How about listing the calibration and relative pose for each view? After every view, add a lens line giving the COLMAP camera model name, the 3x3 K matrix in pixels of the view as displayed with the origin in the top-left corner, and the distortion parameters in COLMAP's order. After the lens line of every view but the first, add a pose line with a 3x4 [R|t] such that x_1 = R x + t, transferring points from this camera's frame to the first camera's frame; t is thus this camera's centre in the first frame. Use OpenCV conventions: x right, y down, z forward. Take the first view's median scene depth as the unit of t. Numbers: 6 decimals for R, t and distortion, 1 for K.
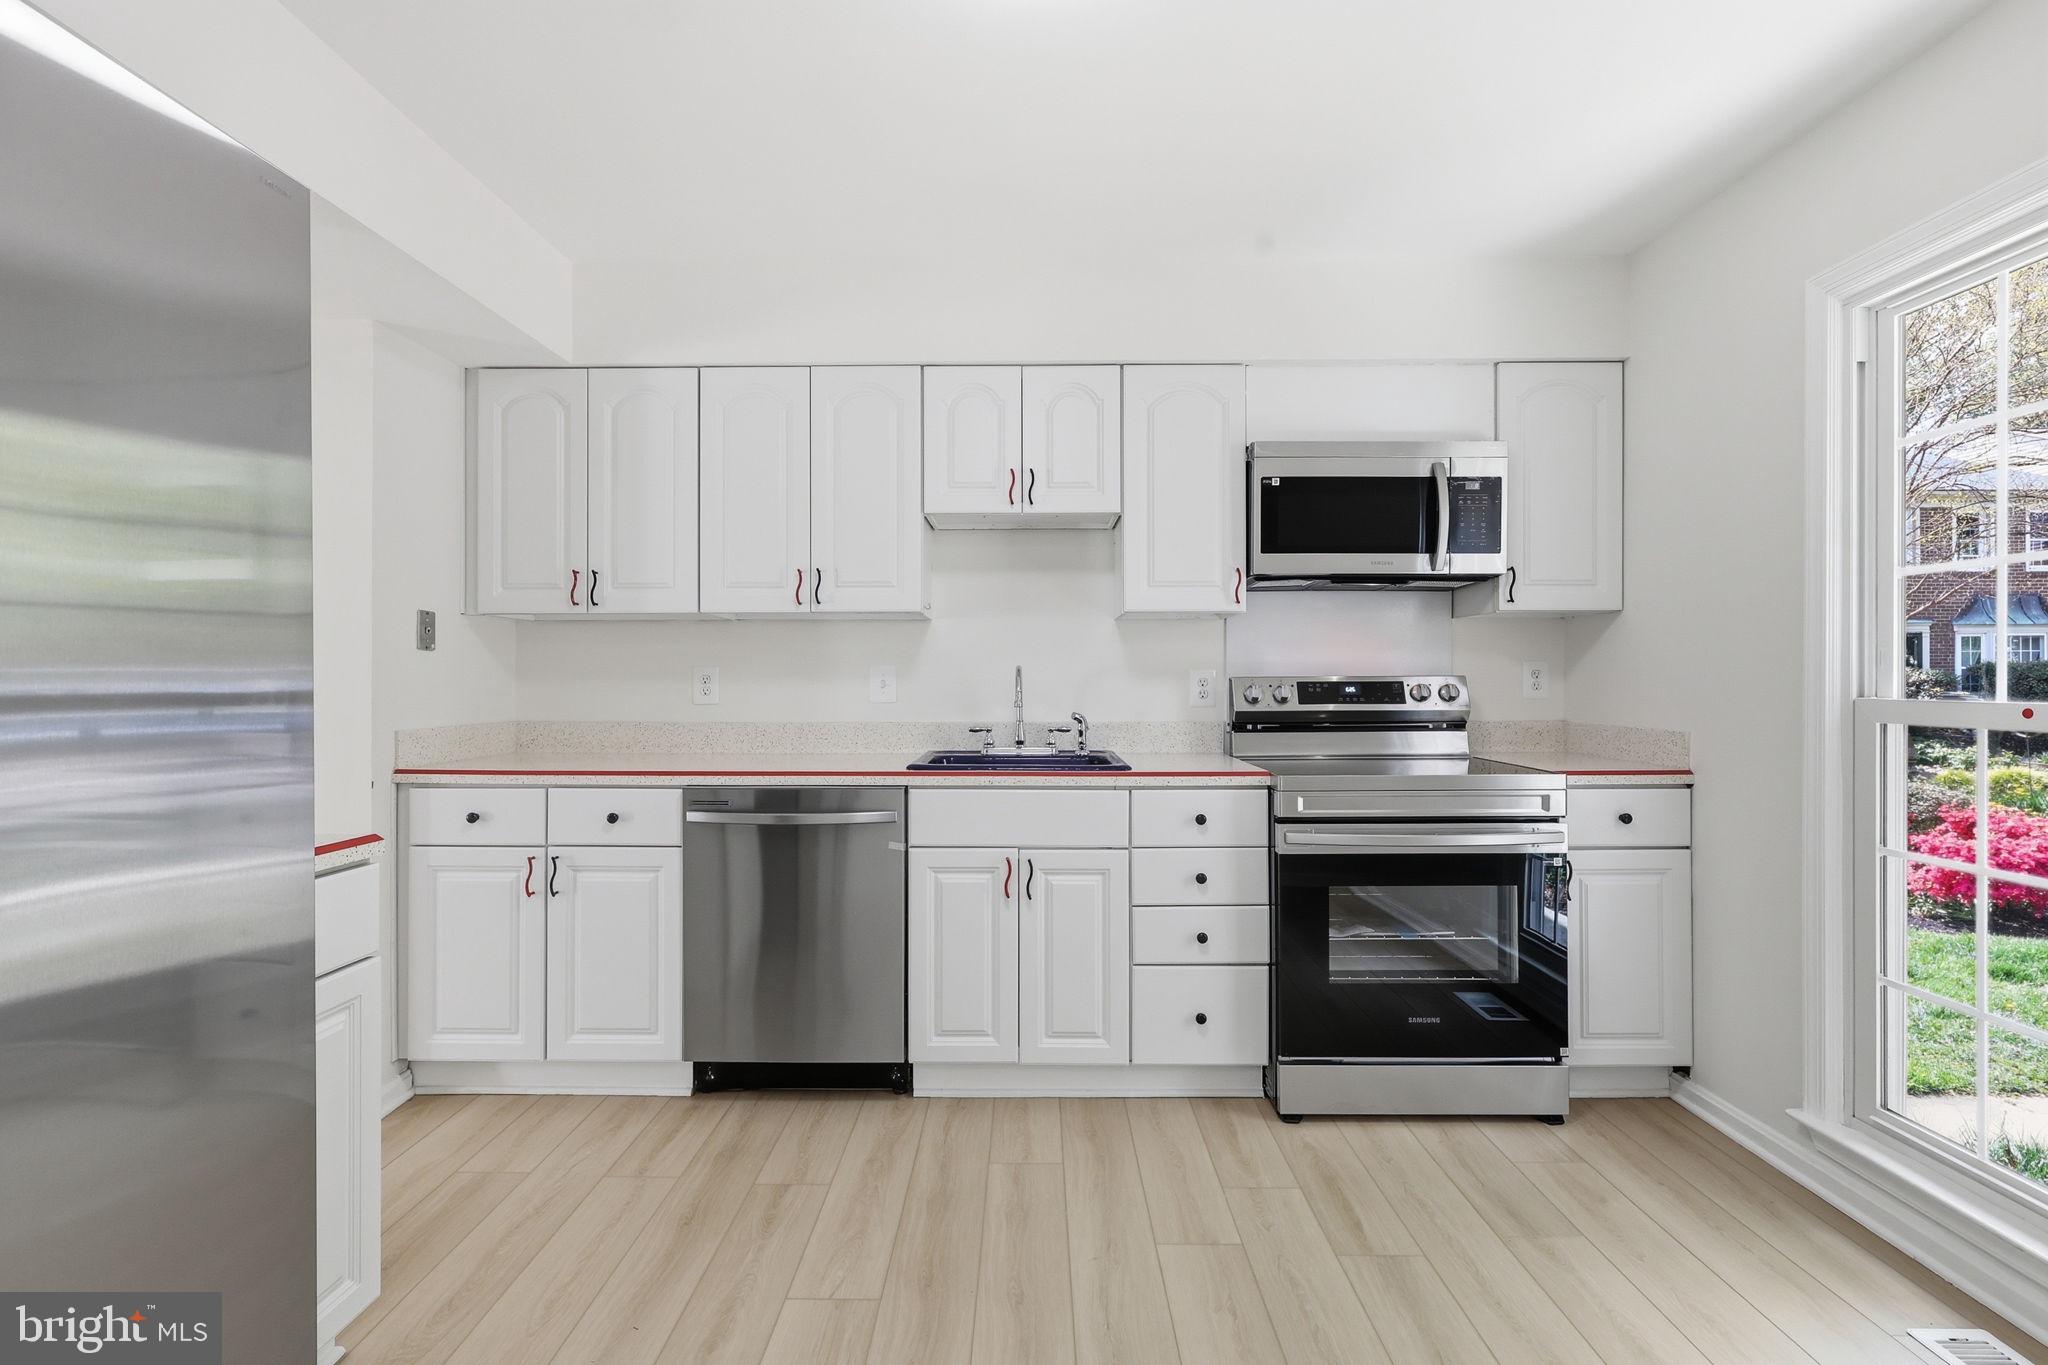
lens RADIAL K [[954.2, 0, 1024.0], [0, 954.2, 680.4], [0, 0, 1]] dist [-0.002637, 0.000099]
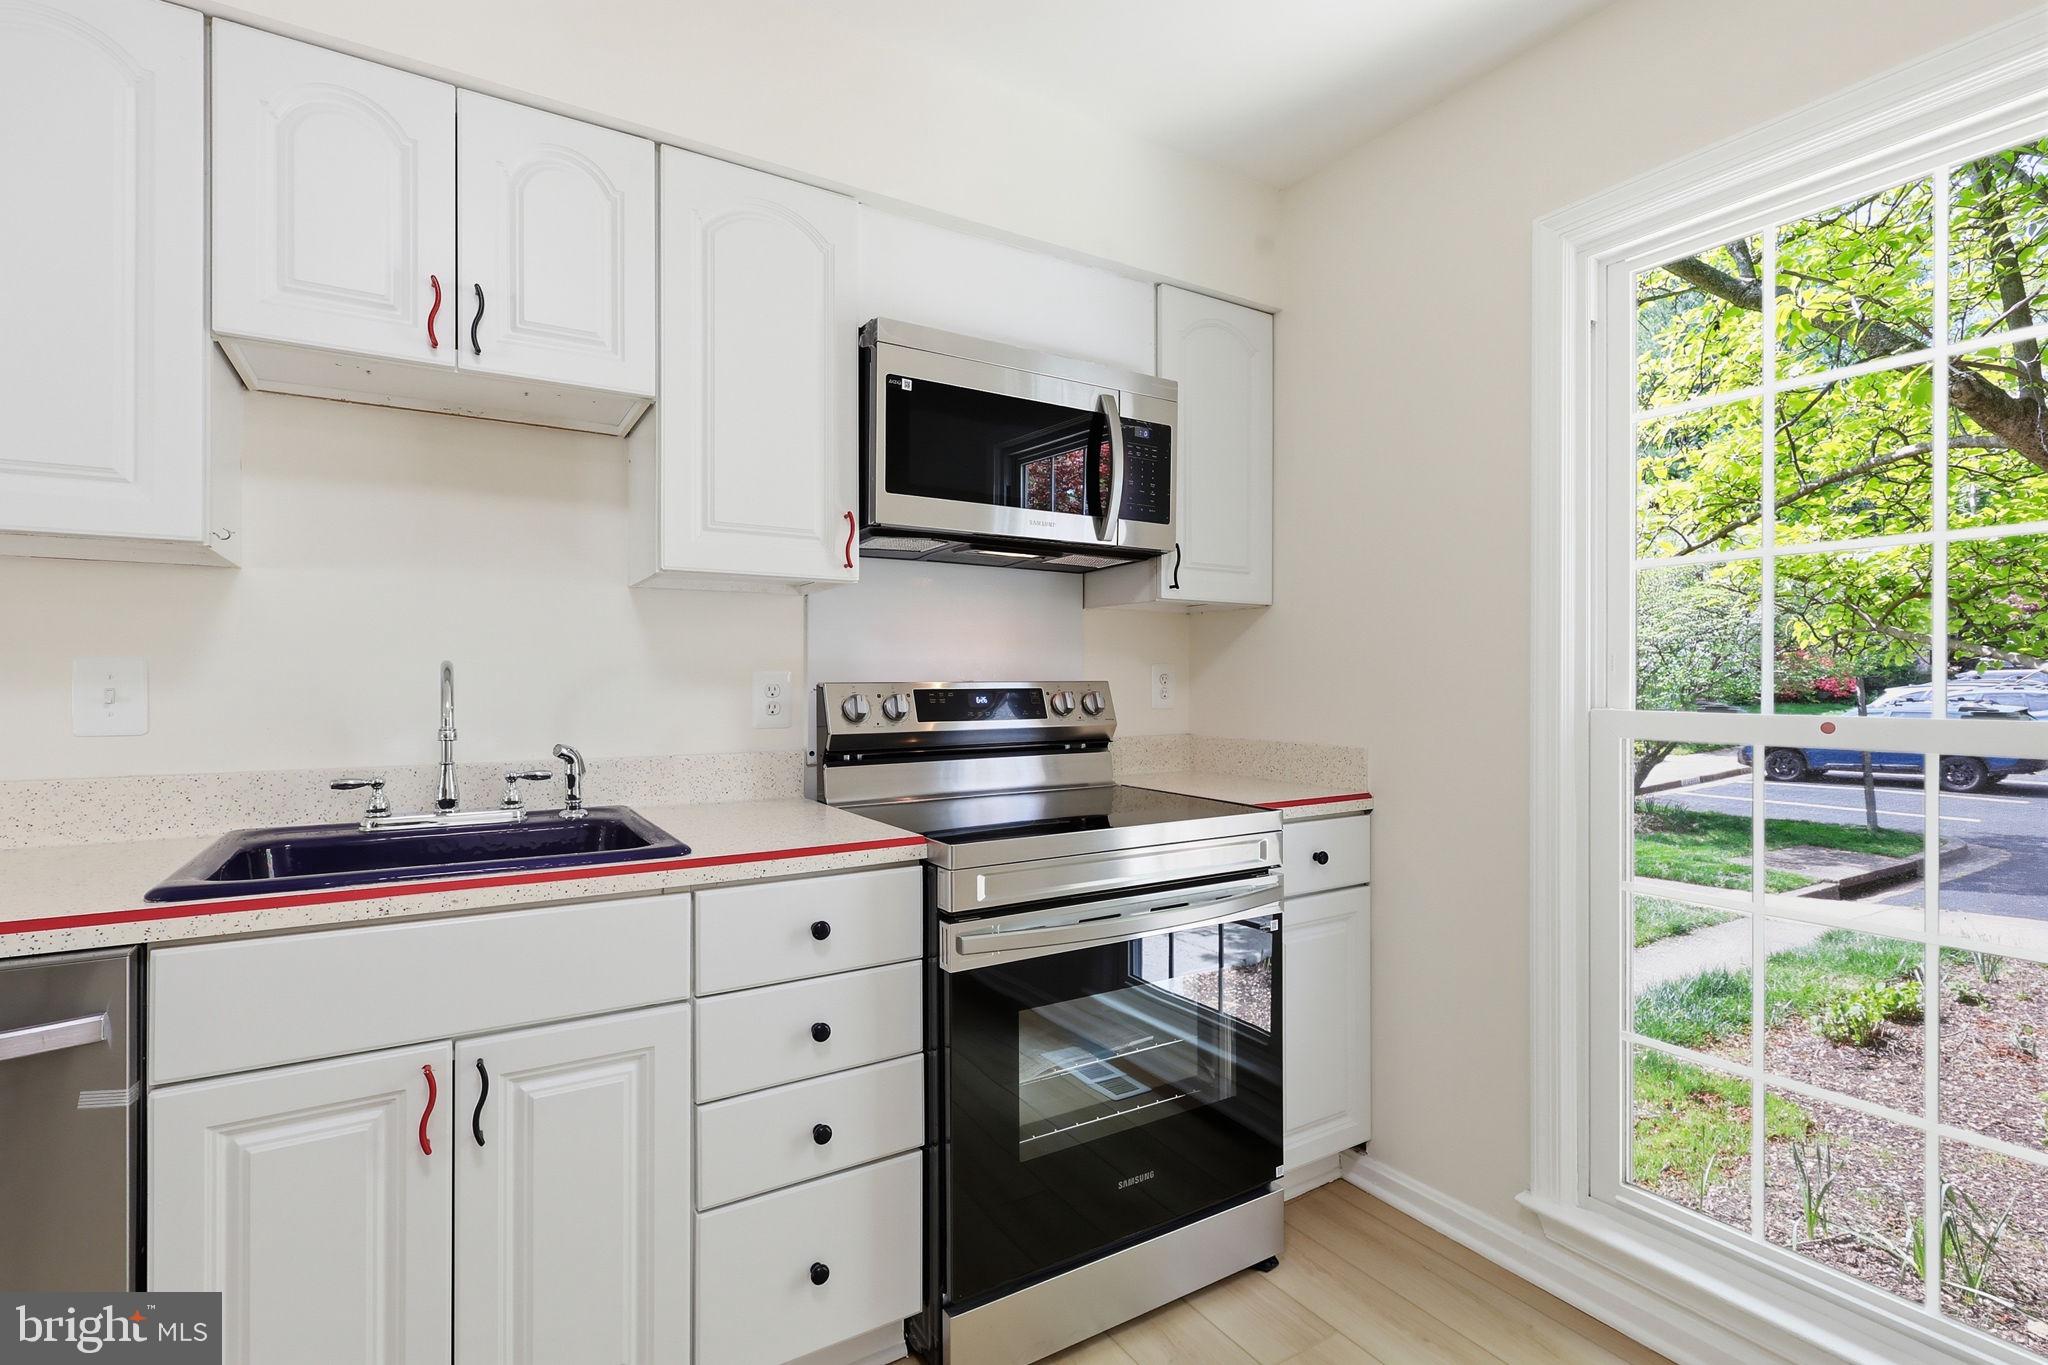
lens RADIAL K [[954.2, 0, 1019.9], [0, 954.2, 680.5], [0, 0, 1]] dist [-0.002637, 0.000099]
pose [[0.847354, 0.002283, 0.531023, -0.017573], [-0.000588, 0.999994, -0.003362, -0.003212], [-0.531028, 0.002537, 0.847351, 0.408018]]
